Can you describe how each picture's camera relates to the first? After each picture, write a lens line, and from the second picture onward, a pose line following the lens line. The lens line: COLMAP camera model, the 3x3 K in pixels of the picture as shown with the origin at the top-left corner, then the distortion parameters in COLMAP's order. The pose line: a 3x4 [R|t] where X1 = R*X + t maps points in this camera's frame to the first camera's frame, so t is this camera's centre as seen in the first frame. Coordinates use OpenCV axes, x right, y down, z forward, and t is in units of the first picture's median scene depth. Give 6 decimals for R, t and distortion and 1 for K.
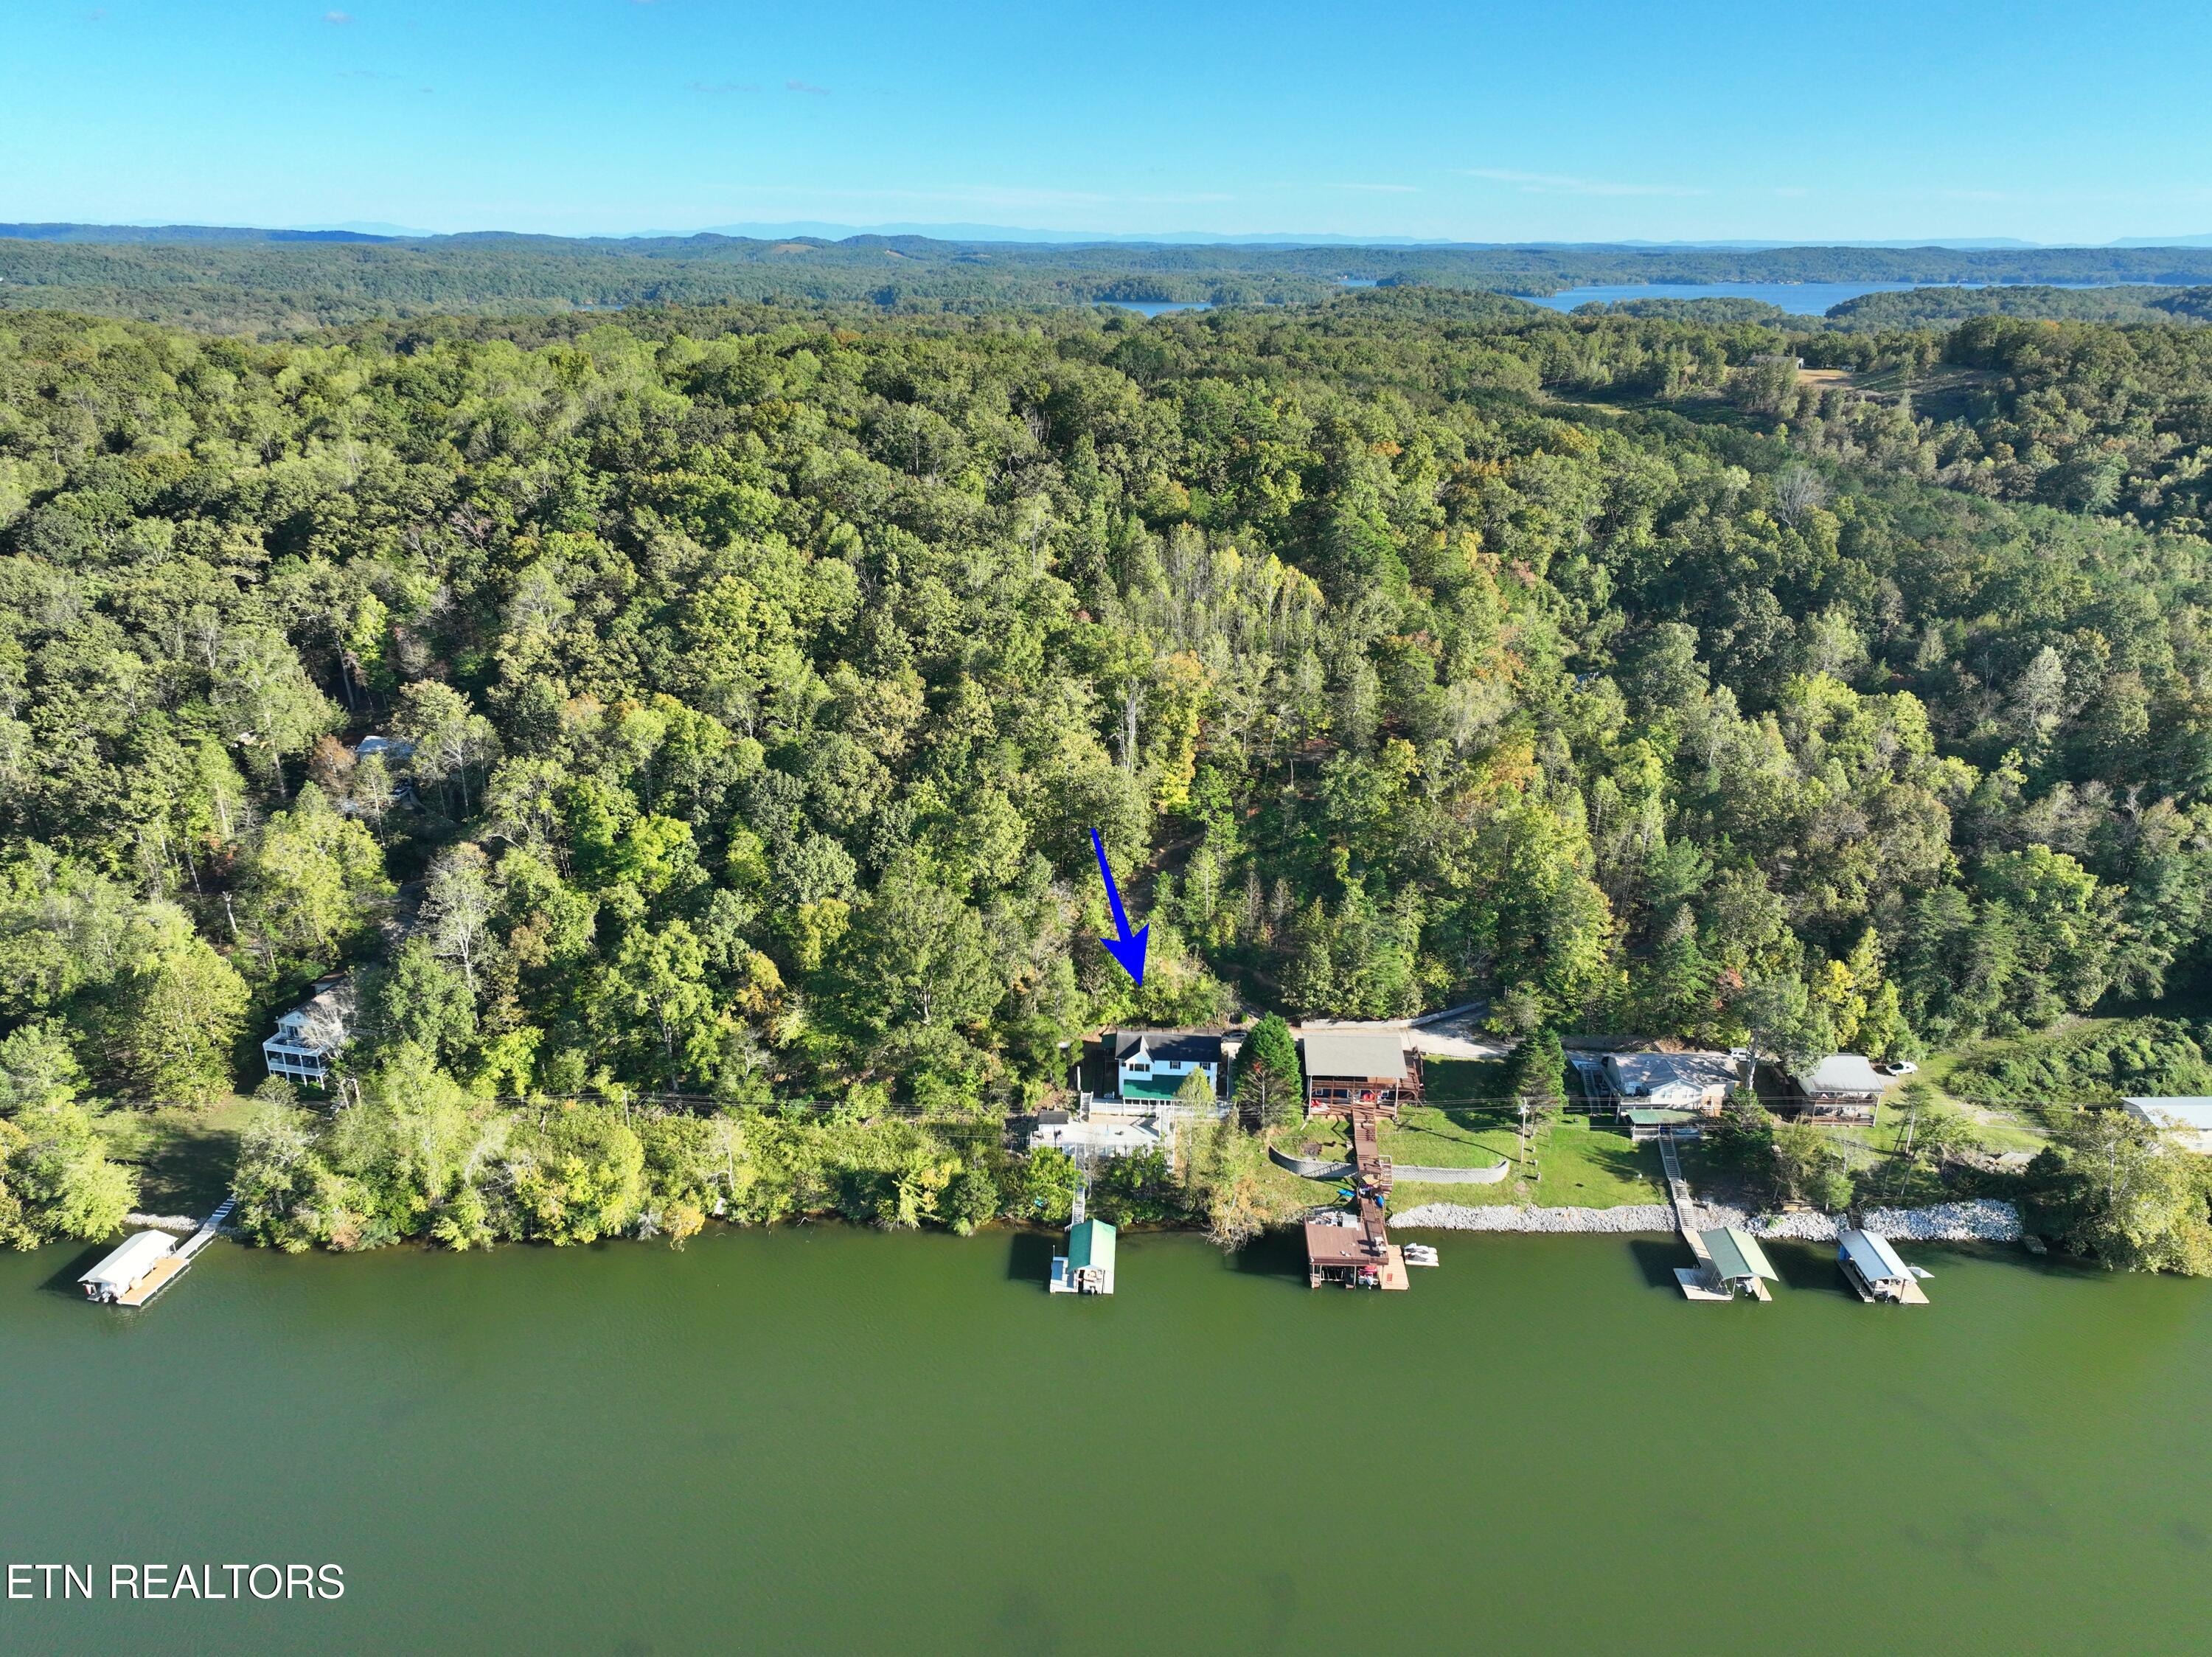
lens RADIAL K [[1559.1, 0, 1106.0], [0, 1559.1, 828.5], [0, 0, 1]] dist [0.011514, 0.005901]
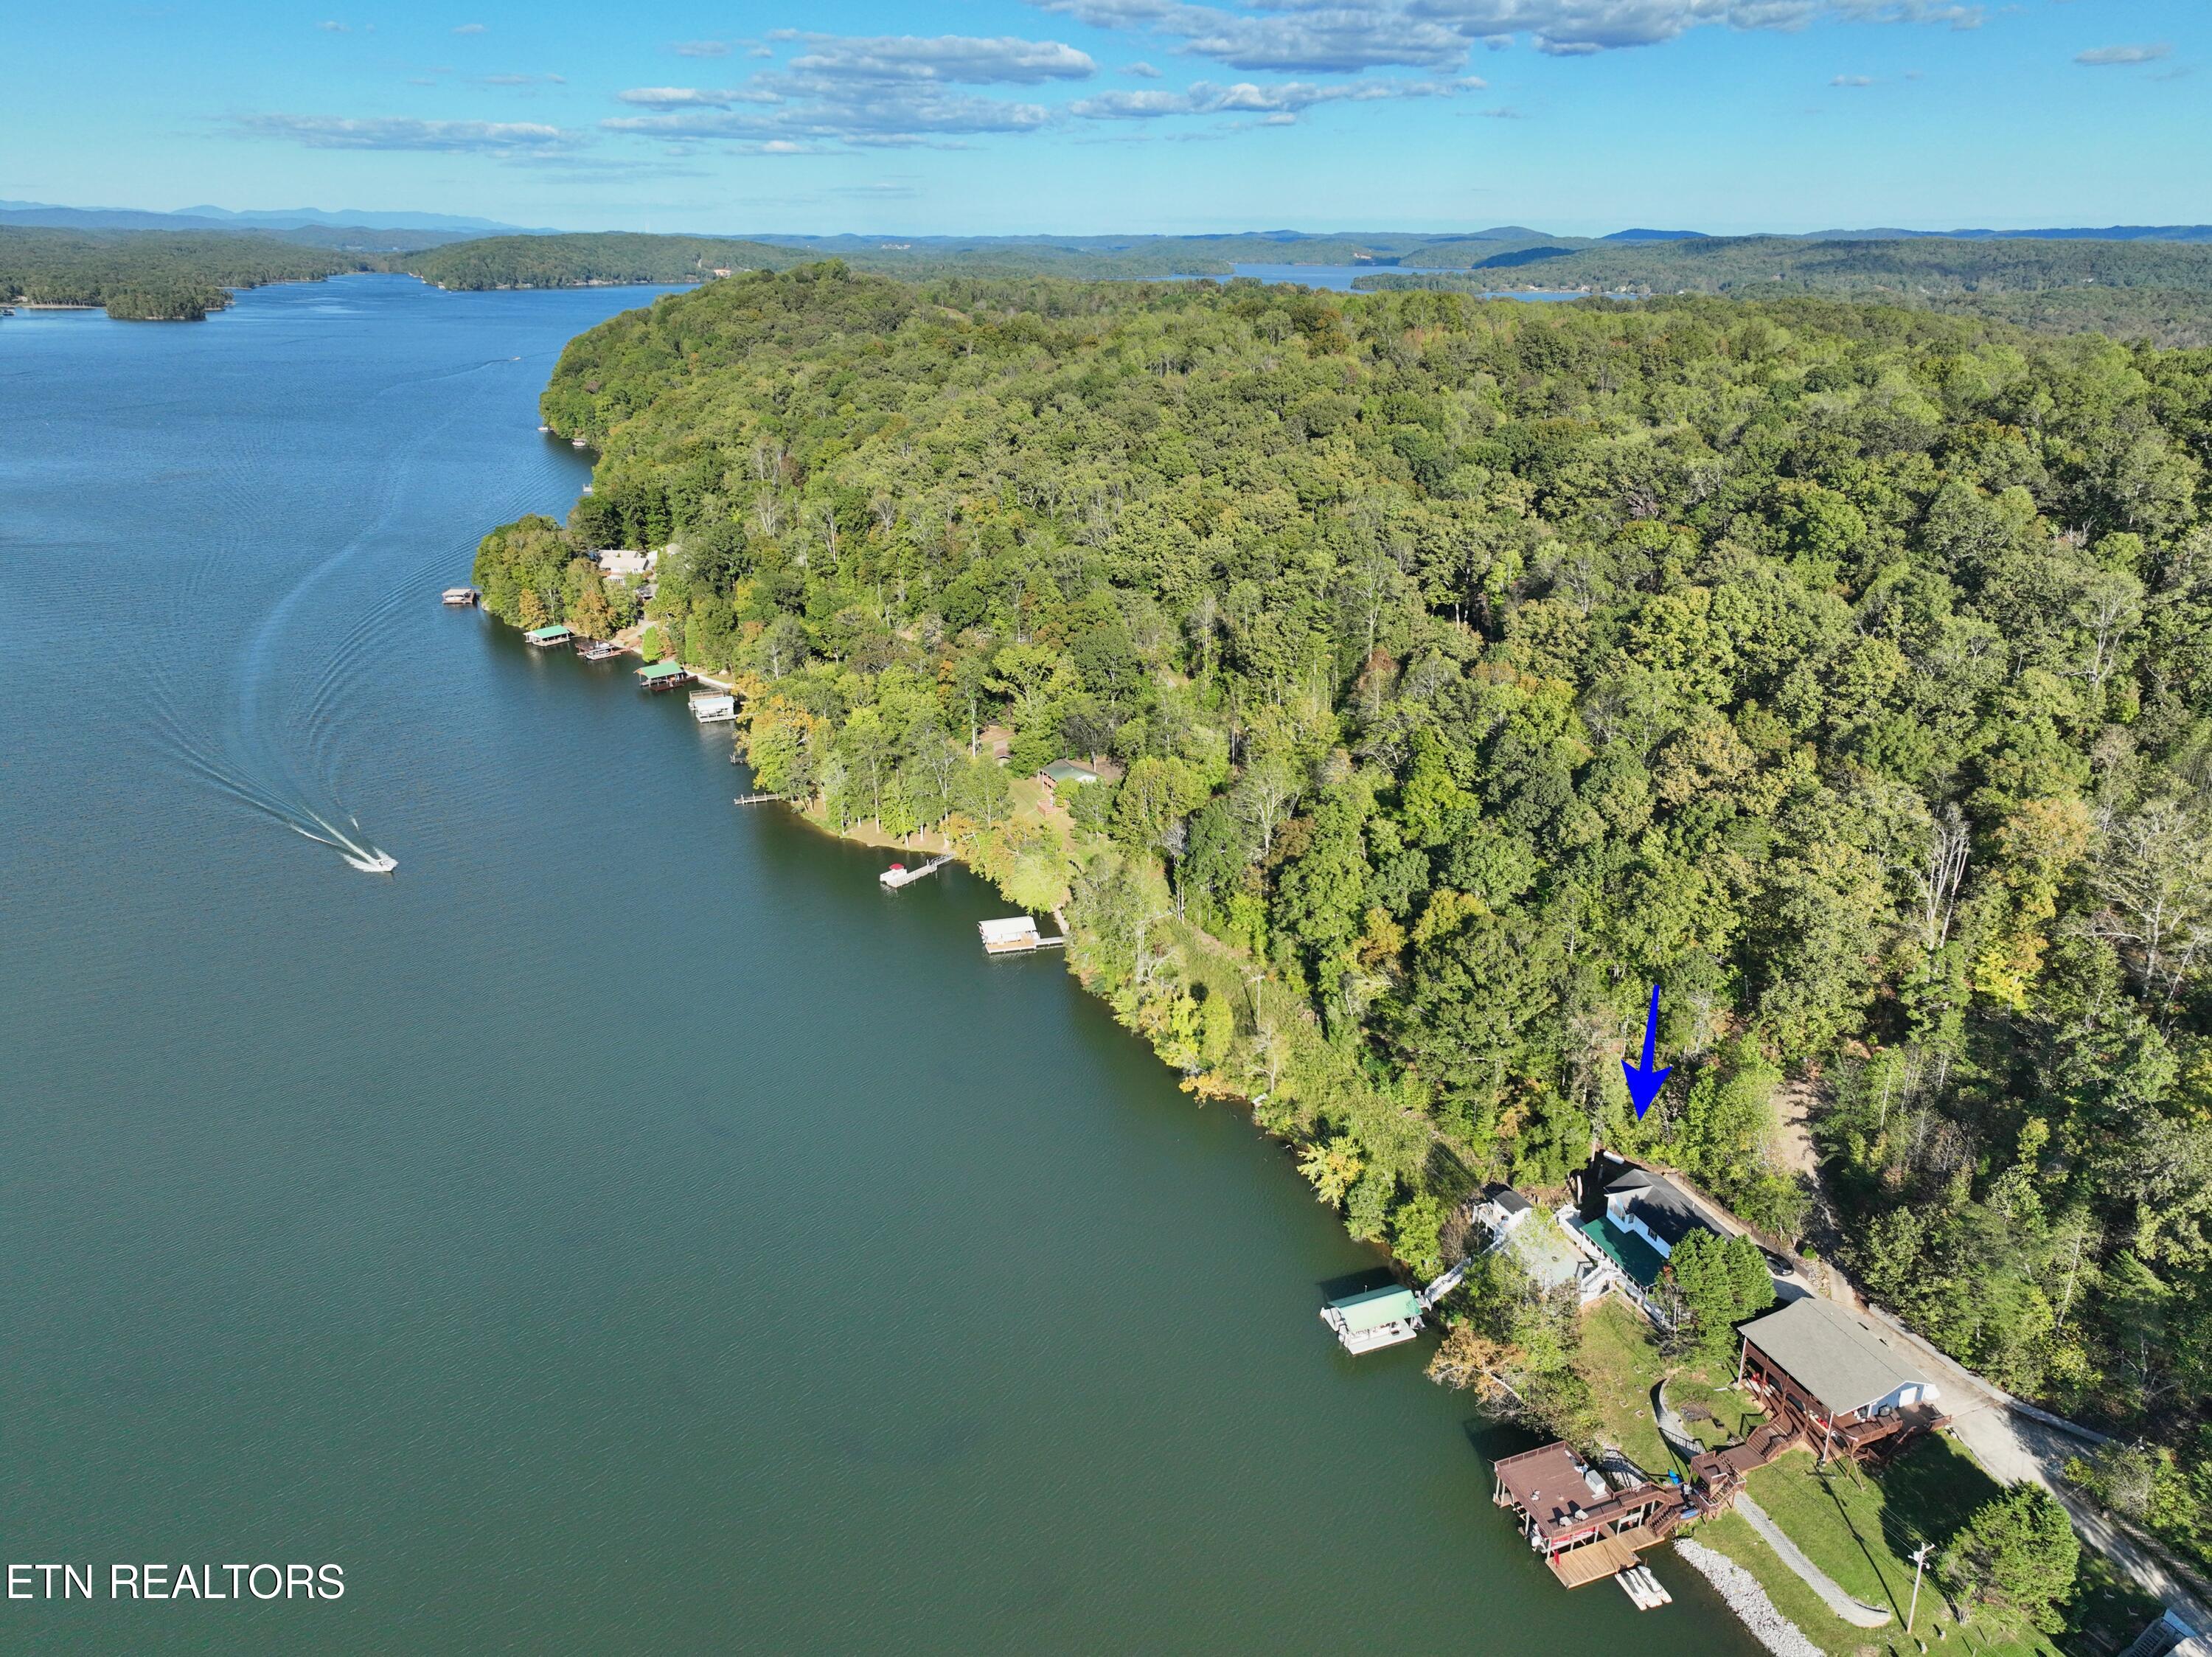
lens RADIAL K [[1559.1, 0, 1106.0], [0, 1559.1, 828.5], [0, 0, 1]] dist [0.011514, 0.005901]
pose [[0.396035, 0.322495, -0.859741, 0.575002], [-0.324796, 0.924966, 0.197346, -0.115477], [0.858874, 0.201084, 0.471063, 0.324215]]
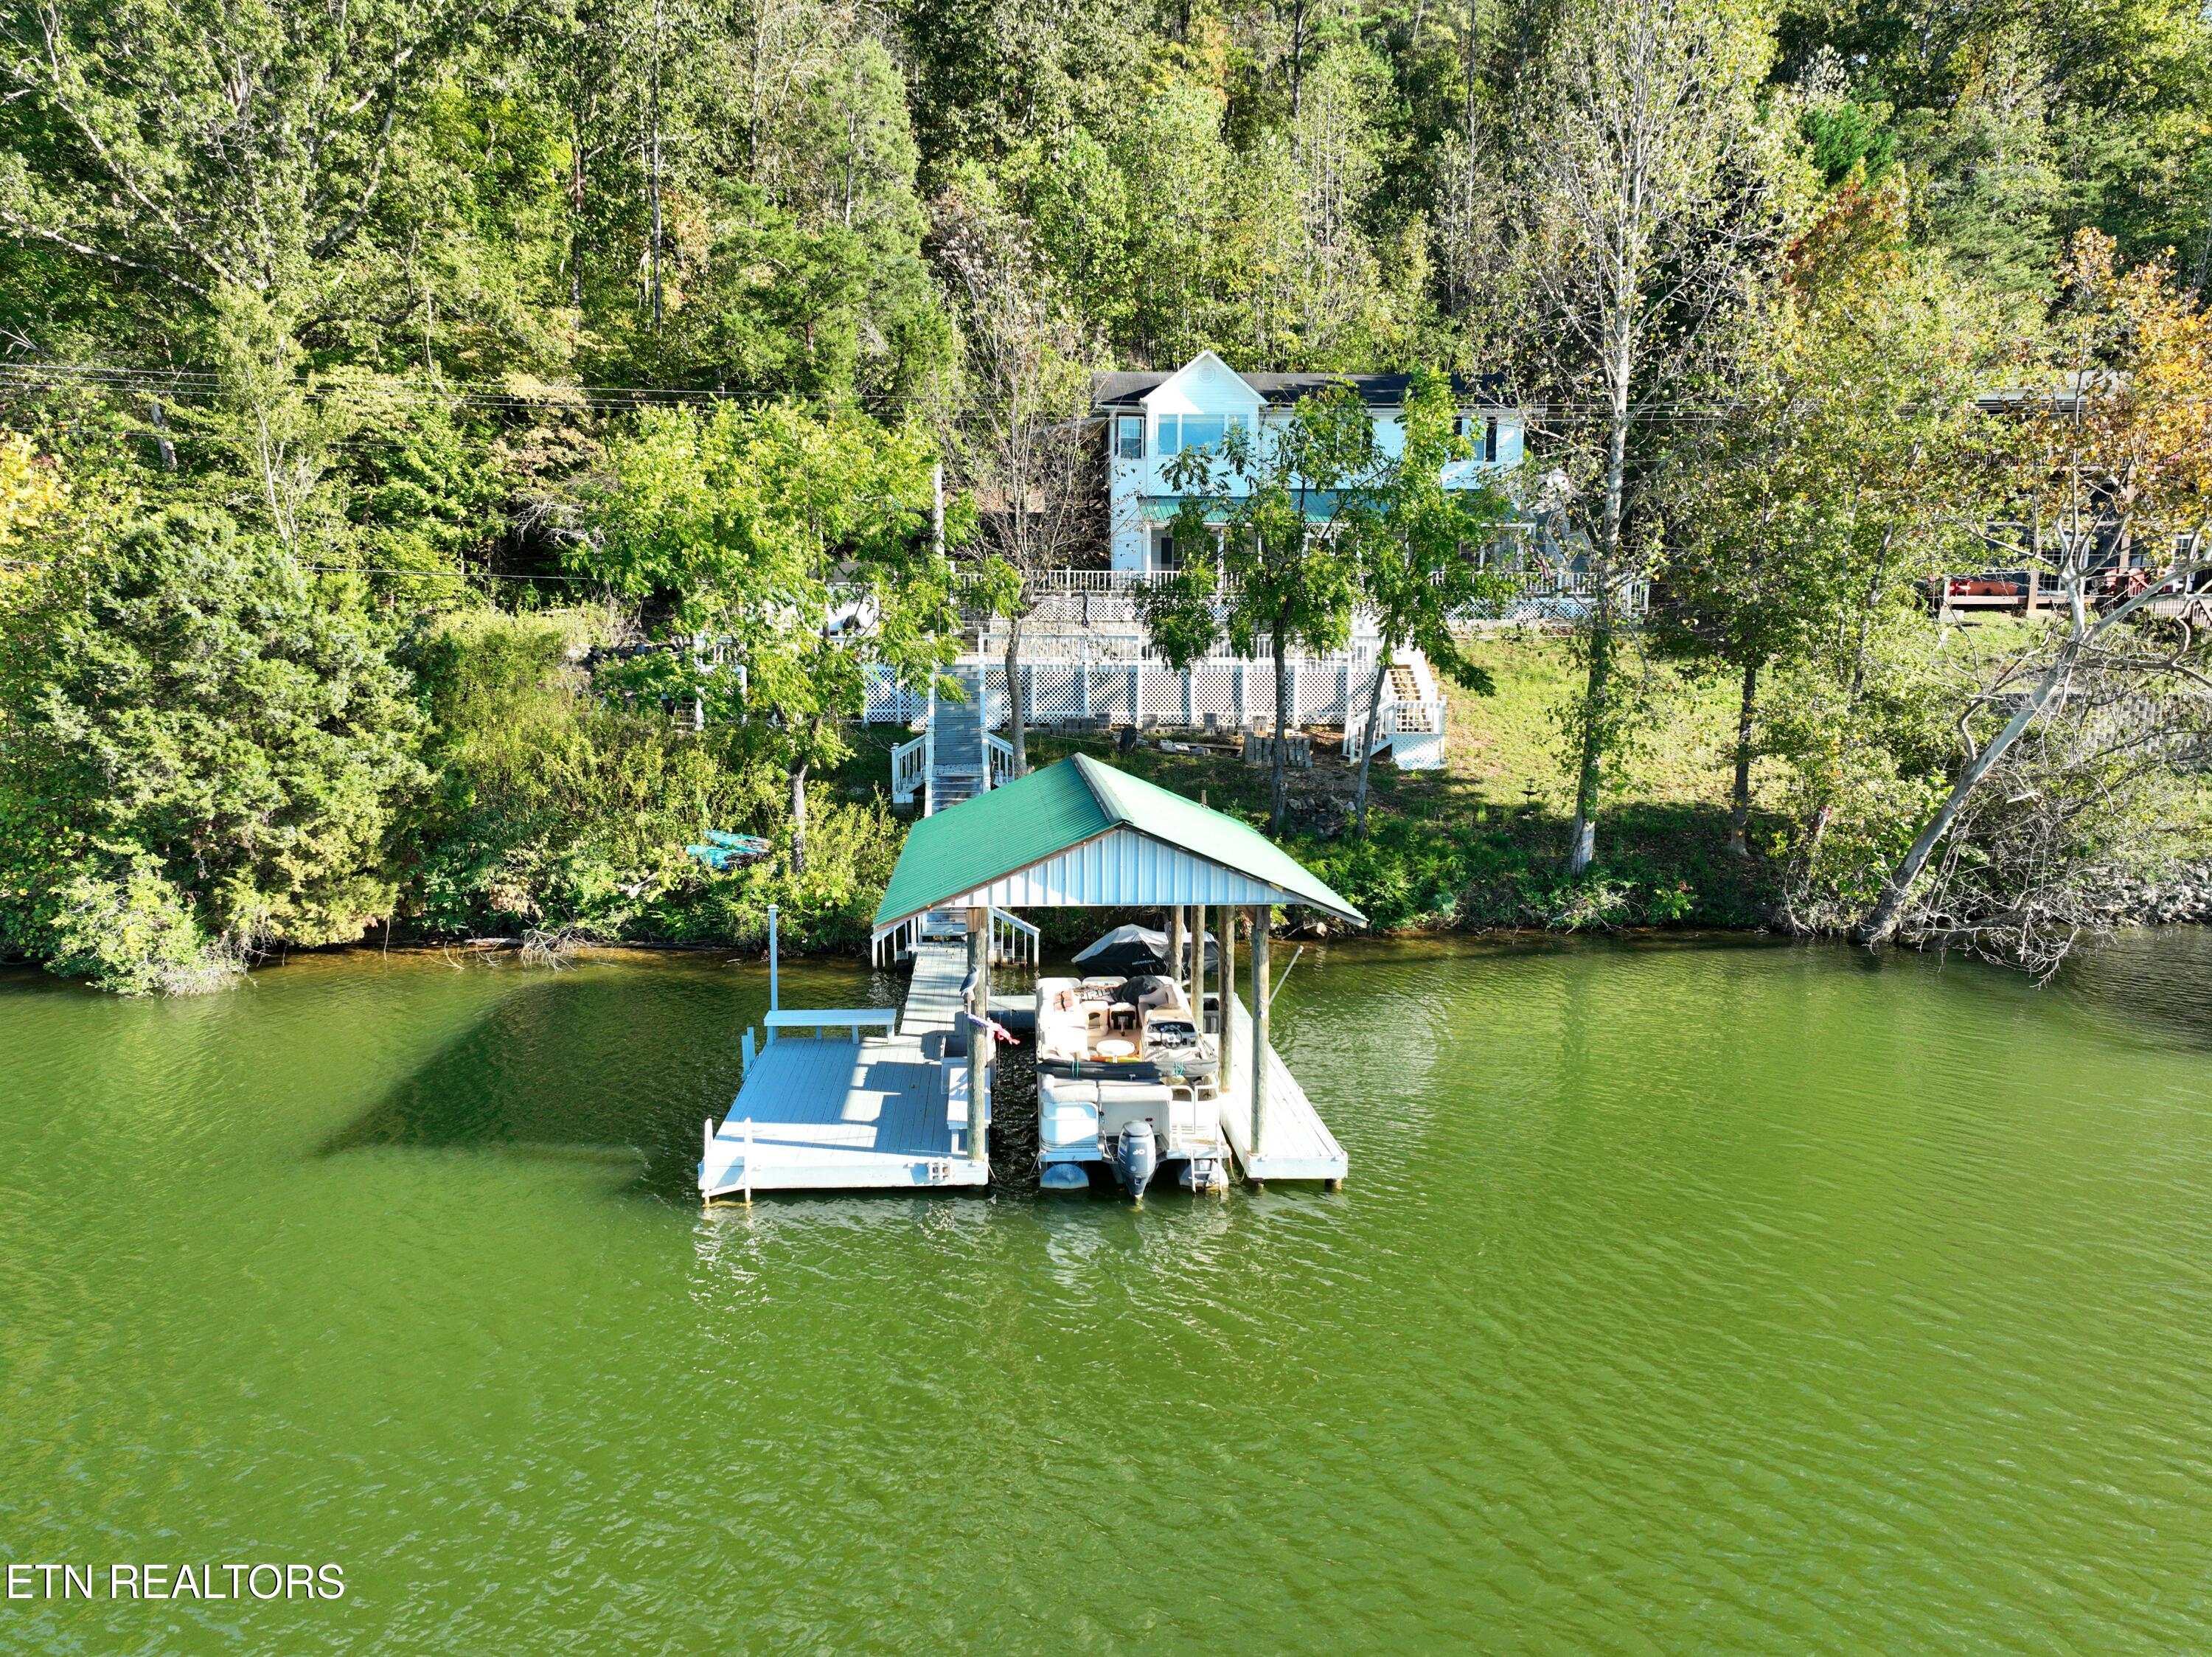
lens RADIAL K [[1558.3, 0, 1092.4], [0, 1558.3, 832.2], [0, 0, 1]] dist [0.000442, 0.020790]
pose [[0.994721, -0.011039, 0.102025, -0.018854], [0.034903, 0.971320, -0.235201, 0.264137], [-0.096503, 0.237520, 0.966577, 0.796570]]
